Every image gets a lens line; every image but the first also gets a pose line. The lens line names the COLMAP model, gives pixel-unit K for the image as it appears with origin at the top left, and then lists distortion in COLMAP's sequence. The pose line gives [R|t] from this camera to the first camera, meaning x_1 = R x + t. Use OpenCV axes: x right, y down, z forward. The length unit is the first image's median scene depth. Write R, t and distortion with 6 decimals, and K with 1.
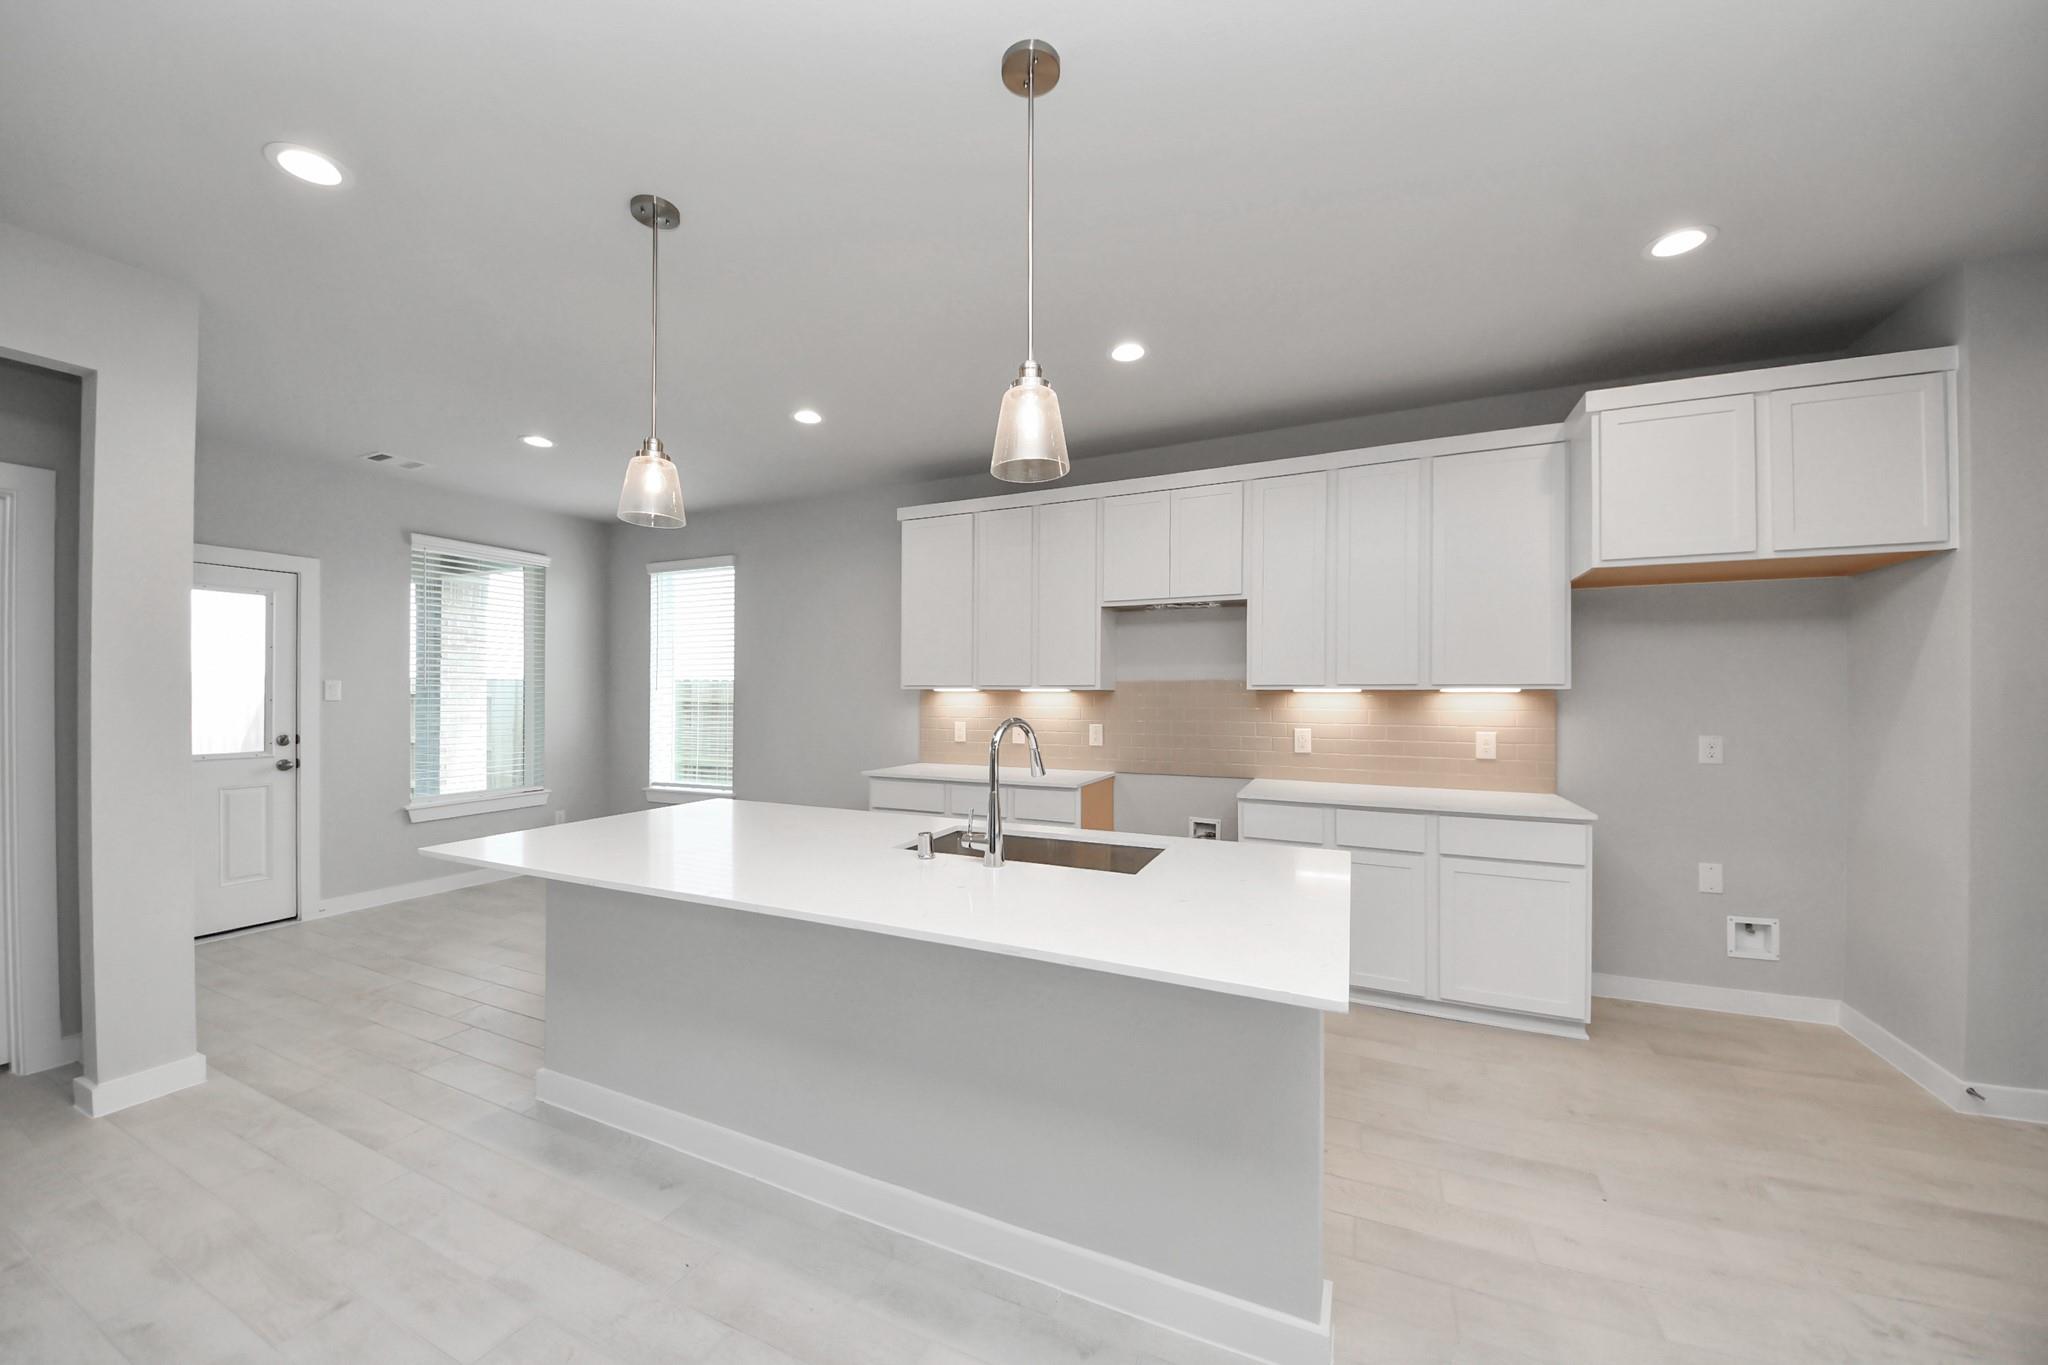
lens RADIAL K [[739.3, 0, 1016.6], [0, 739.3, 688.8], [0, 0, 1]] dist [0.000374, -0.007513]
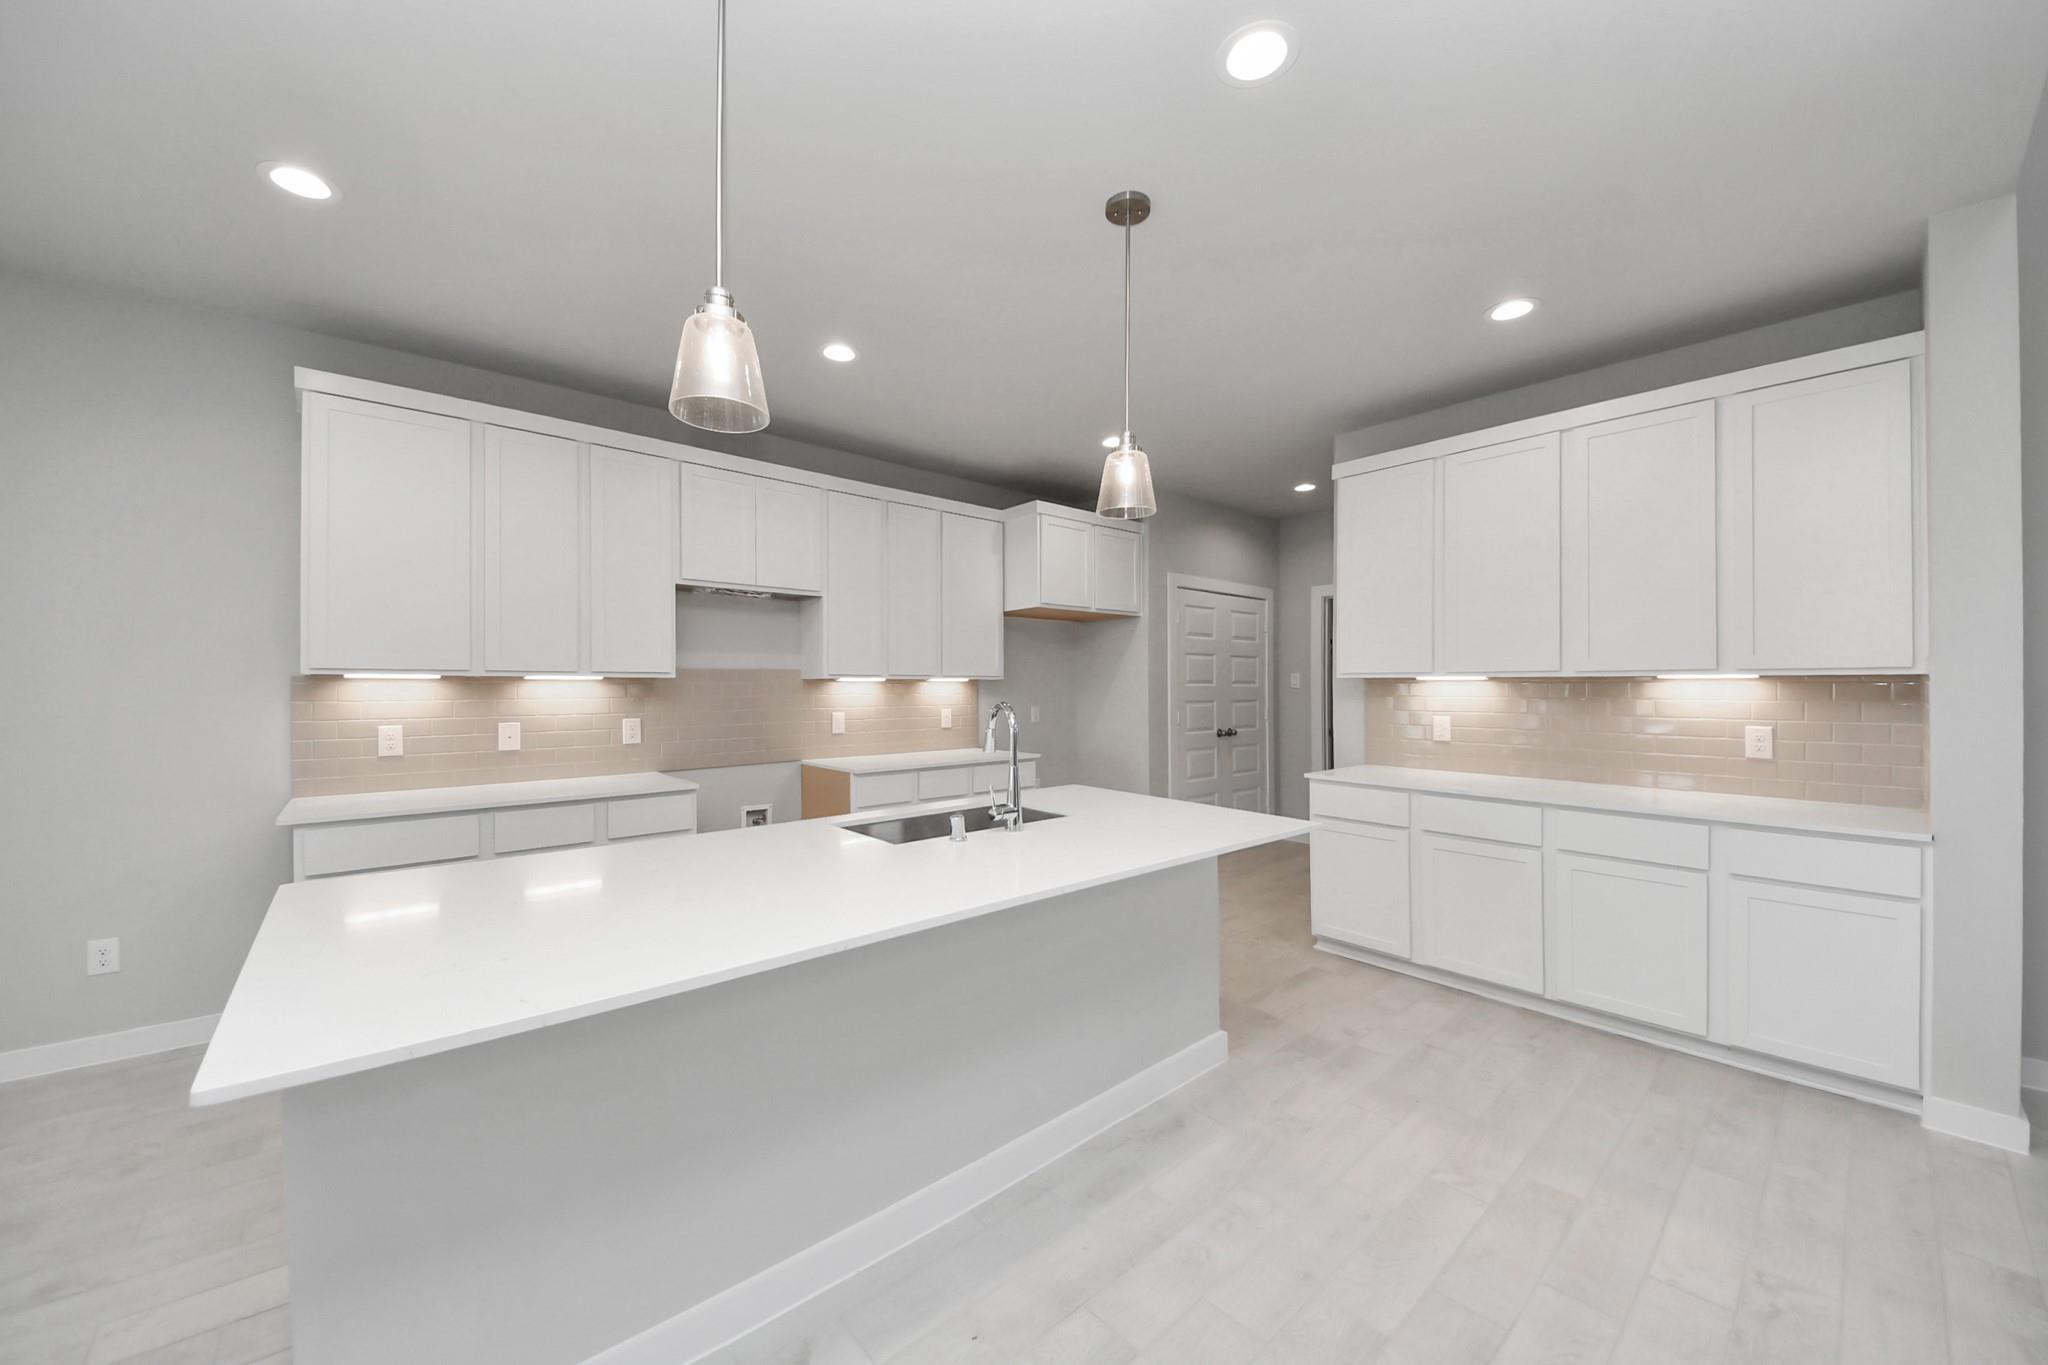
lens RADIAL K [[731.2, 0, 1032.7], [0, 731.2, 684.3], [0, 0, 1]] dist [0.017445, -0.017409]
pose [[0.390904, -0.002683, 0.920427, -0.529110], [-0.006892, 0.999959, 0.005842, 0.000818], [-0.920406, -0.008628, 0.390870, 0.263559]]
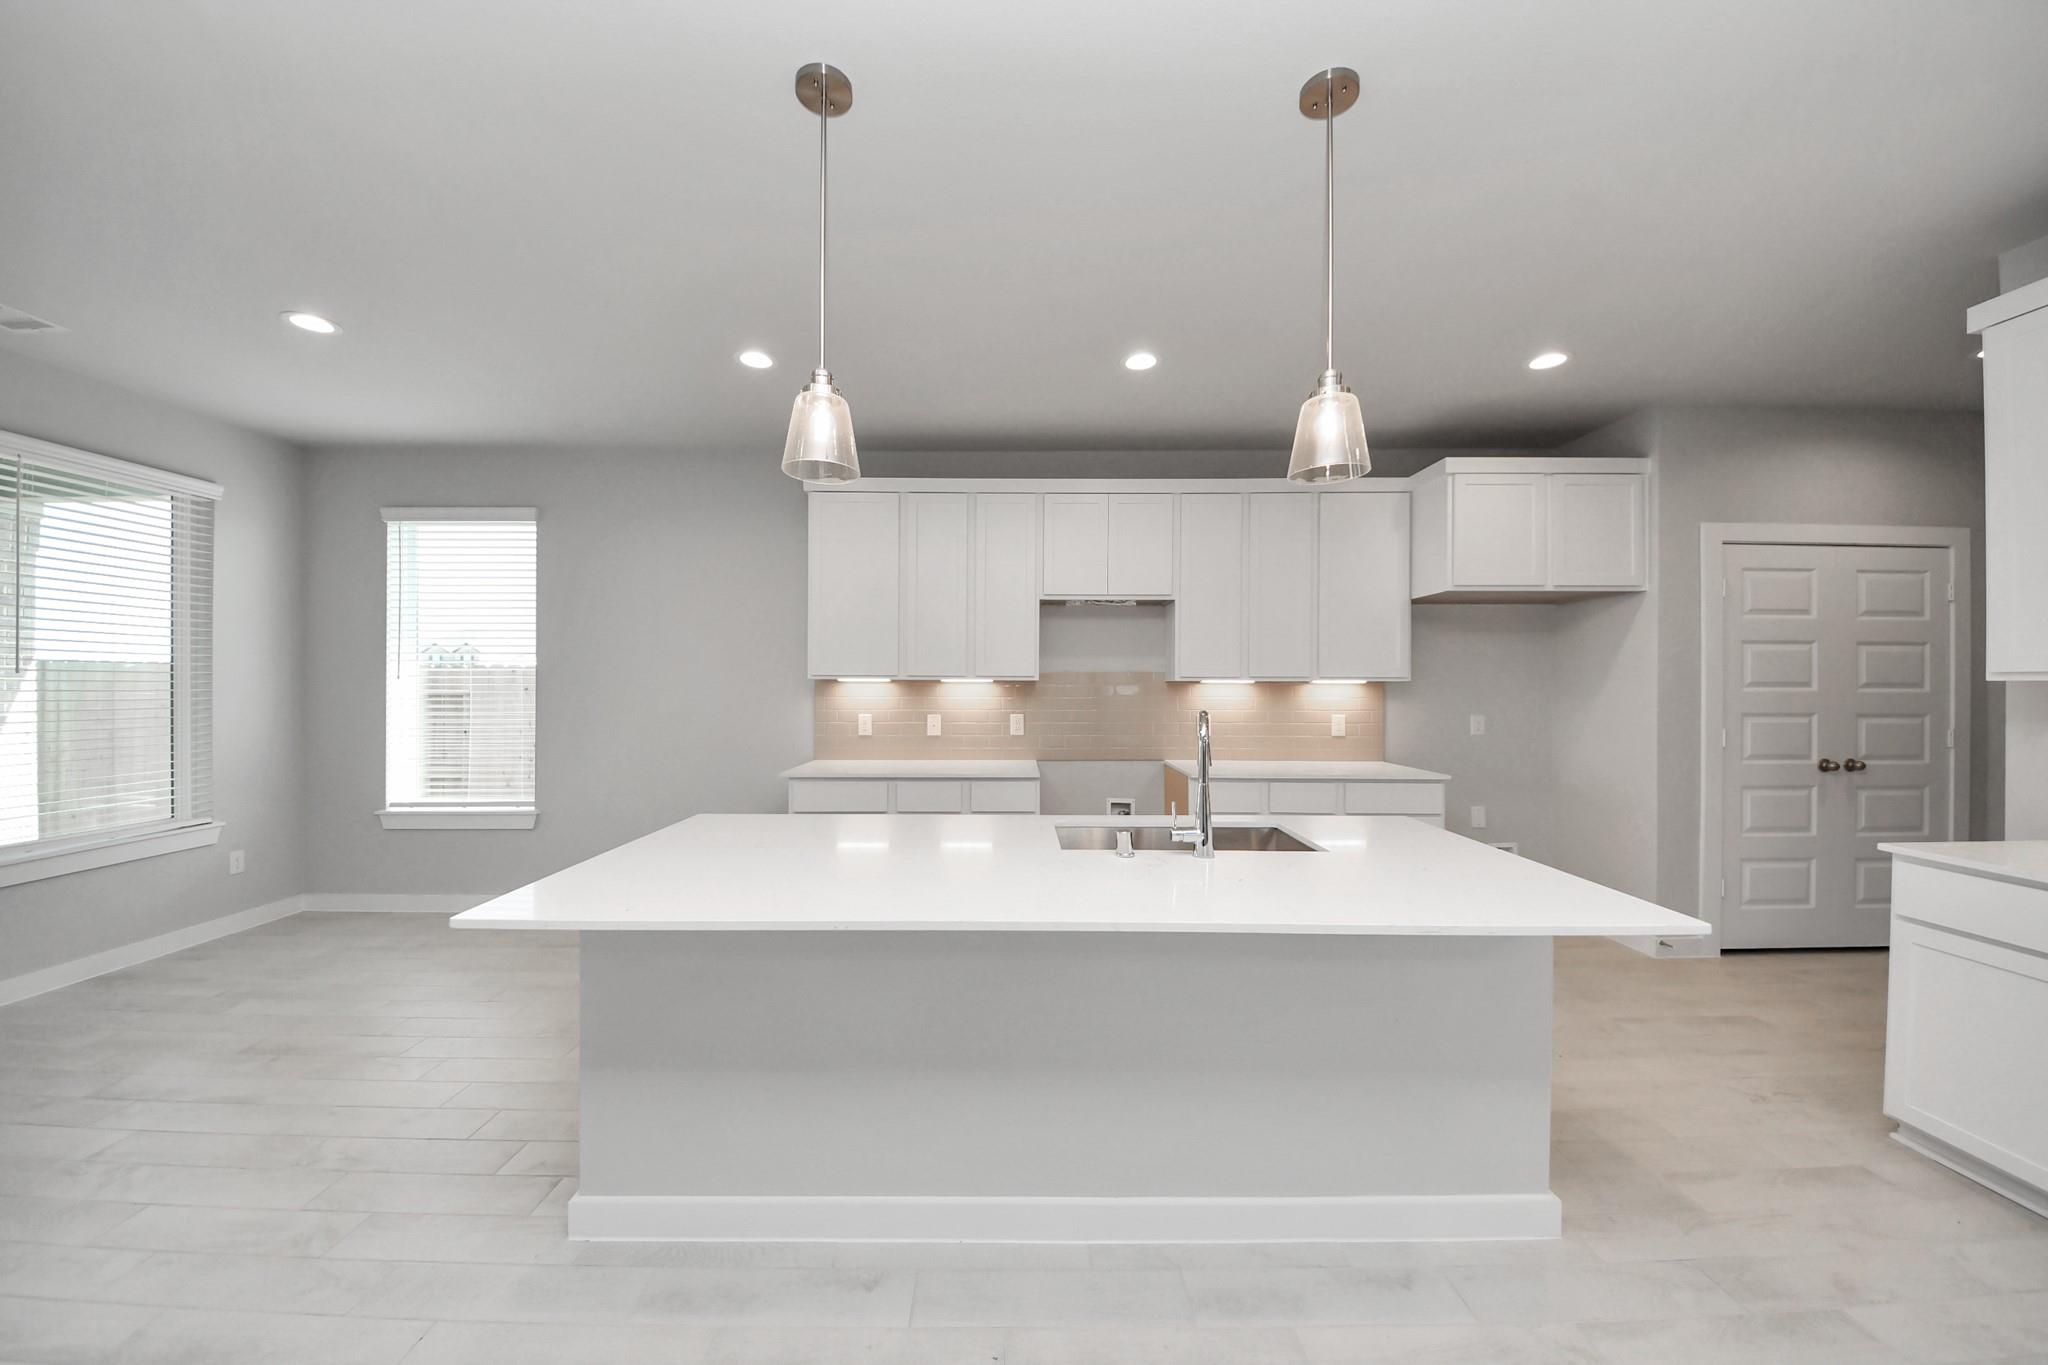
lens RADIAL K [[731.2, 0, 1032.7], [0, 731.2, 684.3], [0, 0, 1]] dist [0.017445, -0.017409]
pose [[0.903859, 0.000769, 0.427830, -0.329233], [-0.003975, 0.999970, 0.006601, -0.000032], [-0.427812, -0.007667, 0.903835, 0.085943]]
